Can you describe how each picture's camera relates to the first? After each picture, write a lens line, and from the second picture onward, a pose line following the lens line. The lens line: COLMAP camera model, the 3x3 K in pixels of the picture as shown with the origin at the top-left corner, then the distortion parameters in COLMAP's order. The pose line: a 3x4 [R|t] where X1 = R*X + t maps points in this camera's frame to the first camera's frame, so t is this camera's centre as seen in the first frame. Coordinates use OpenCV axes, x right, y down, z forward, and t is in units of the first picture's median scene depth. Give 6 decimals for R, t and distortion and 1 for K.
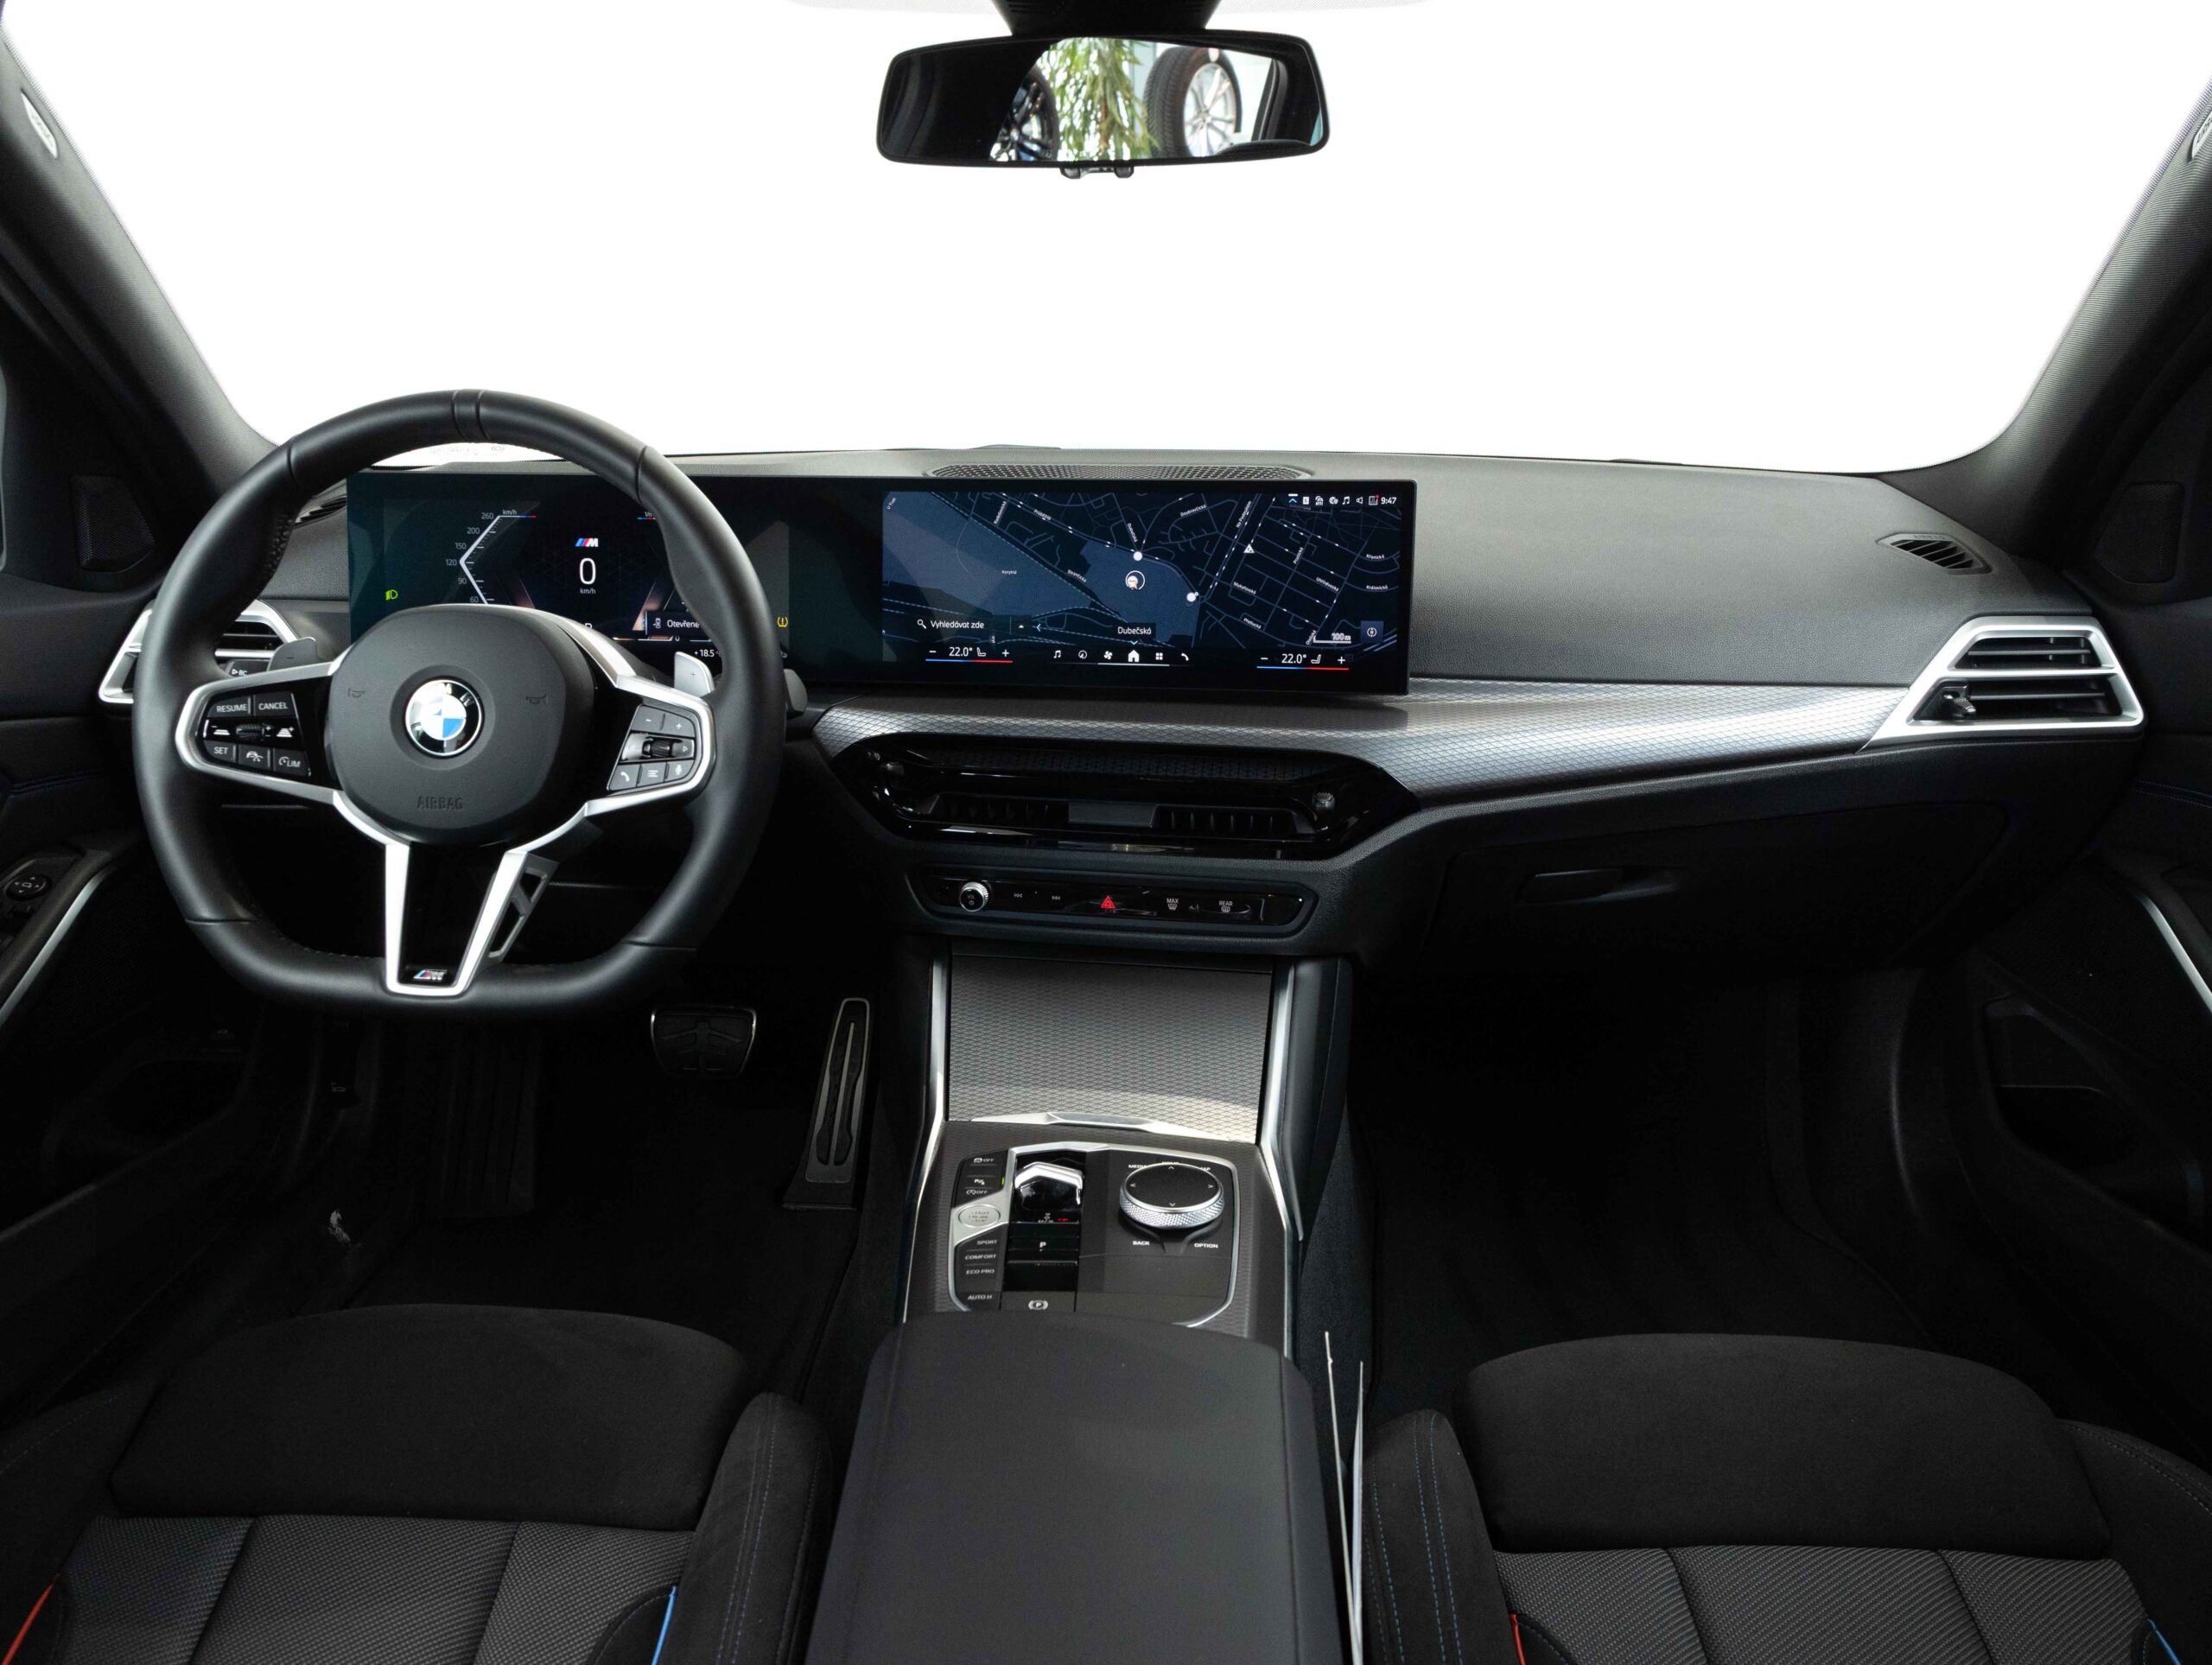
lens RADIAL K [[1687.9, 0, 1106.0], [0, 1687.9, 832.5], [0, 0, 1]] dist [-0.011341, -0.005614]
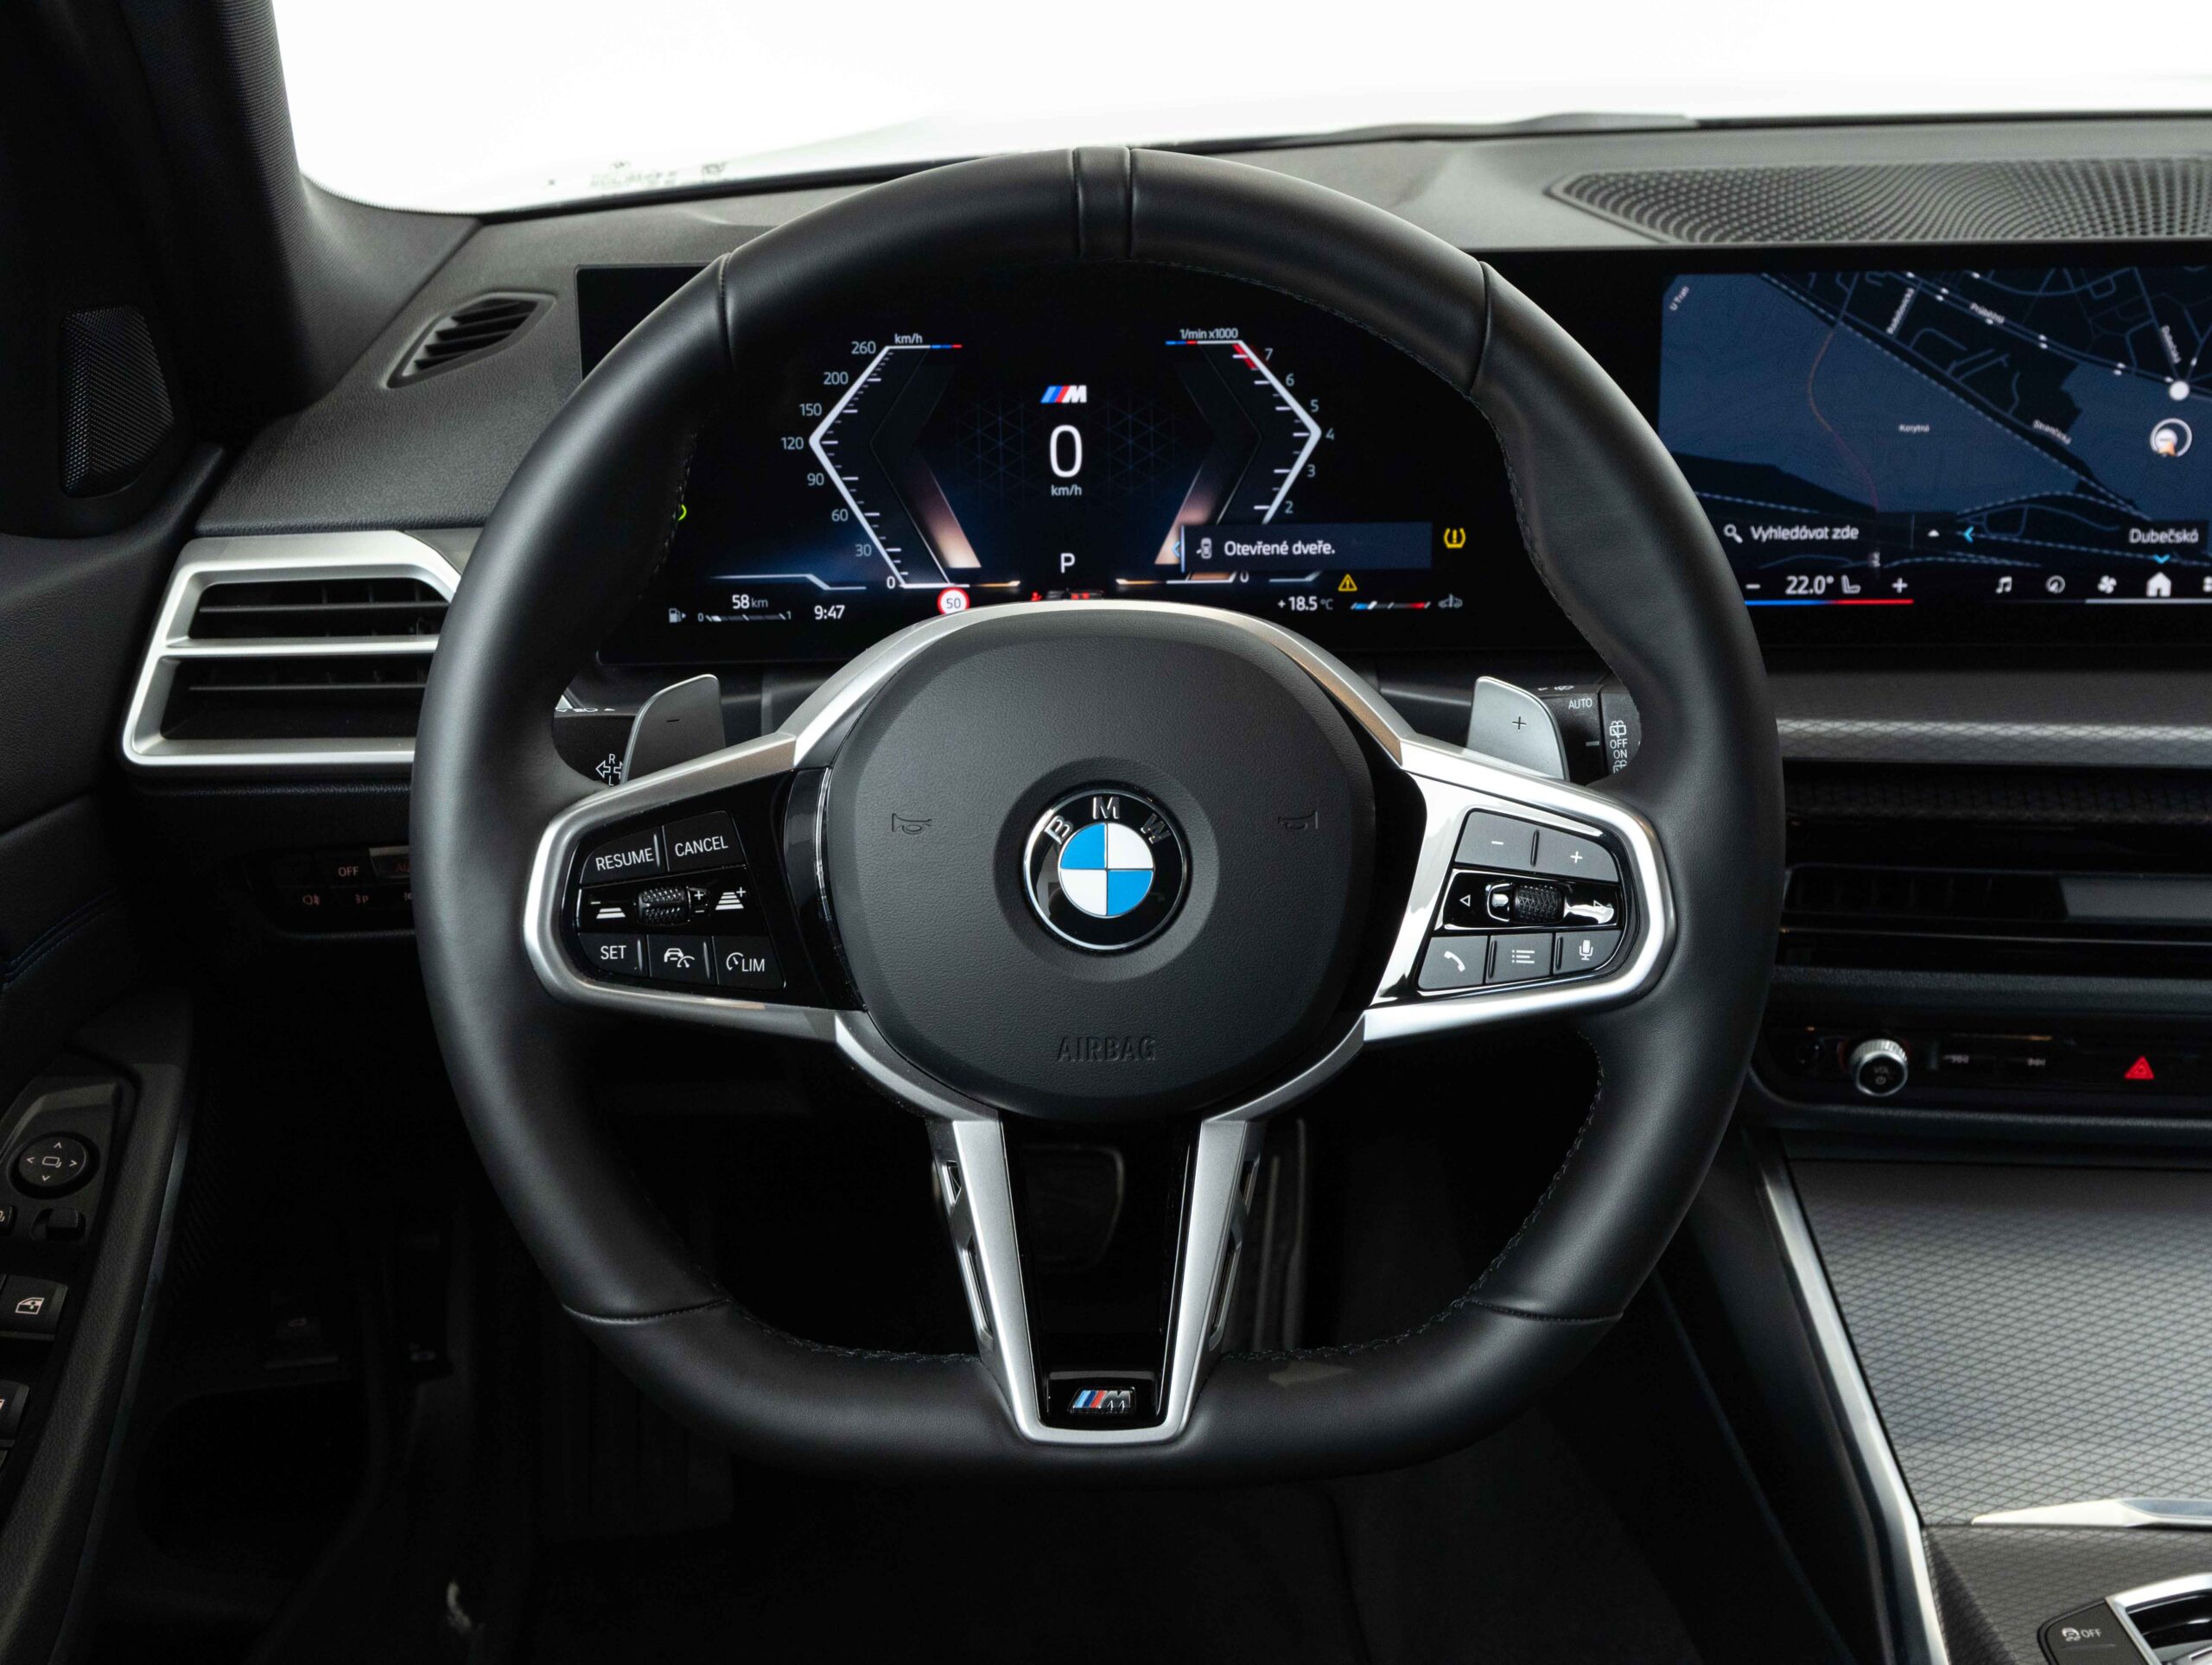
lens RADIAL K [[2543.8, 0, 1106.0], [0, 2543.8, 832.5], [0, 0, 1]] dist [0.007407, 0.013286]
pose [[0.997724, -0.045970, 0.049339, -0.349130], [0.040465, 0.993404, 0.107285, -0.126724], [-0.053946, -0.105045, 0.993003, 0.237167]]
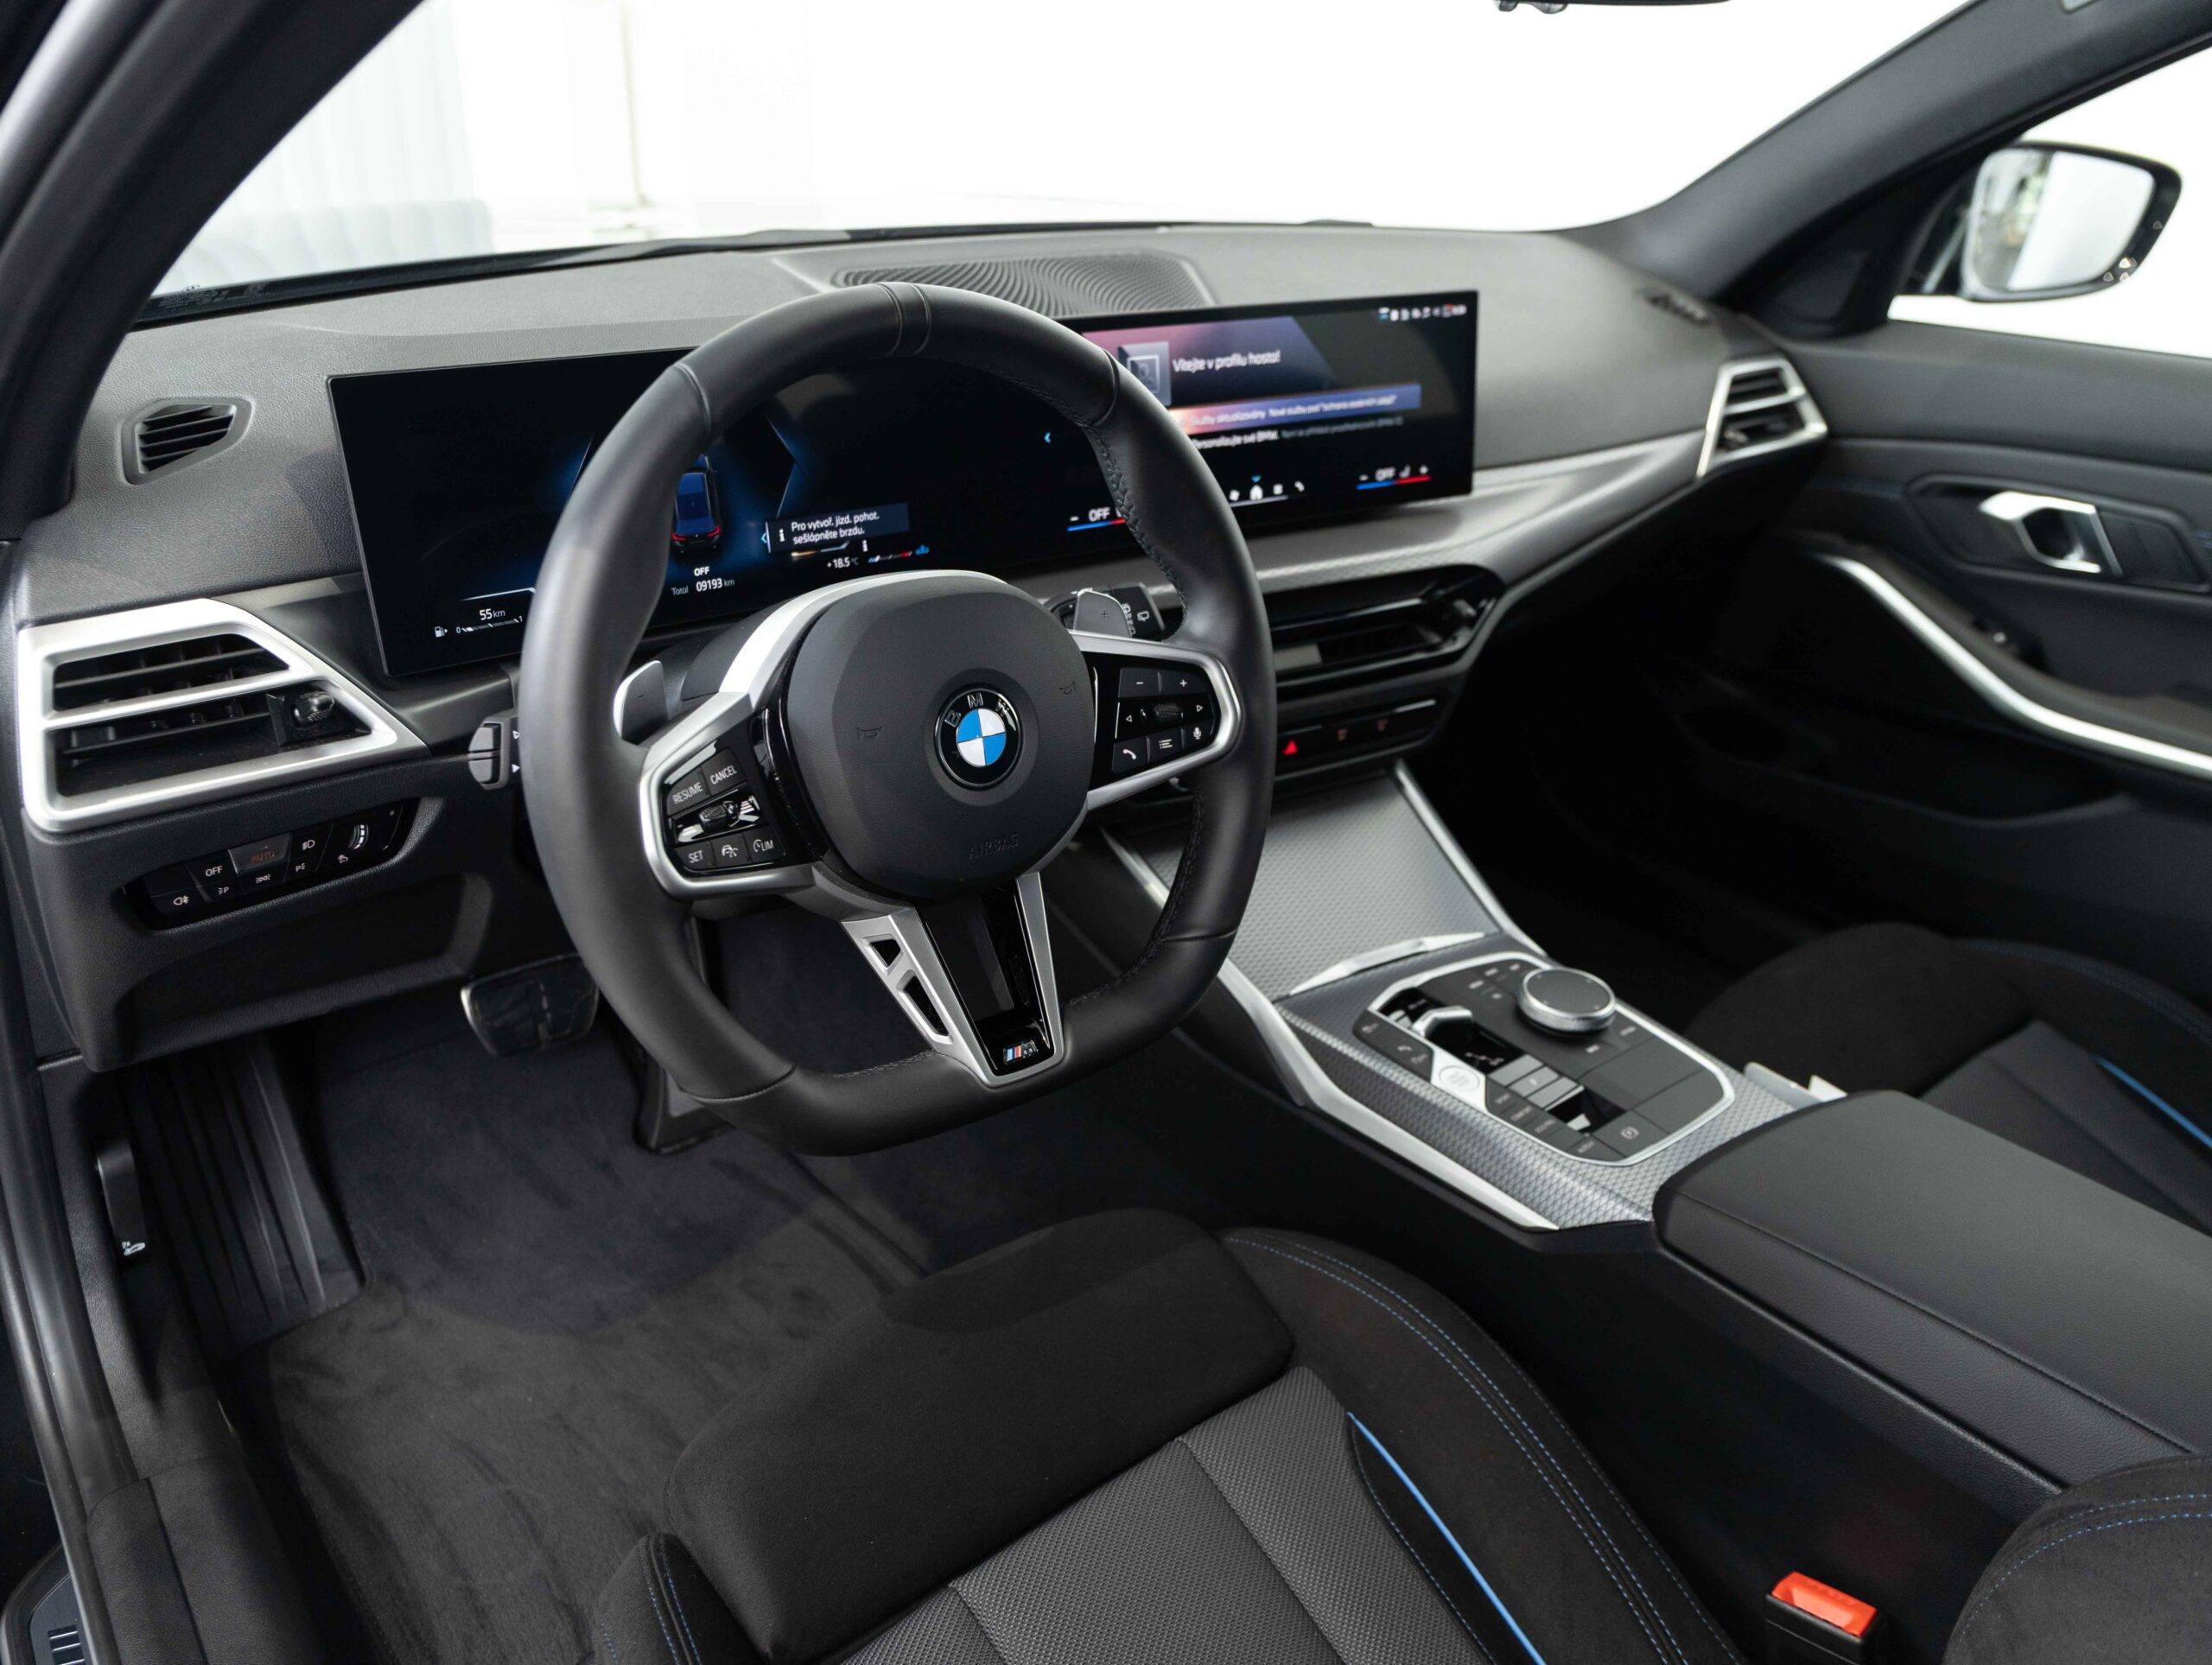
lens RADIAL K [[1645.1, 0, 1067.9], [0, 1645.1, 822.6], [0, 0, 1]] dist [0.022648, -0.006245]
pose [[0.760875, -0.265592, 0.592056, -0.681562], [0.137844, 0.957733, 0.252482, -0.177921], [-0.634089, -0.110496, 0.765325, 0.325118]]
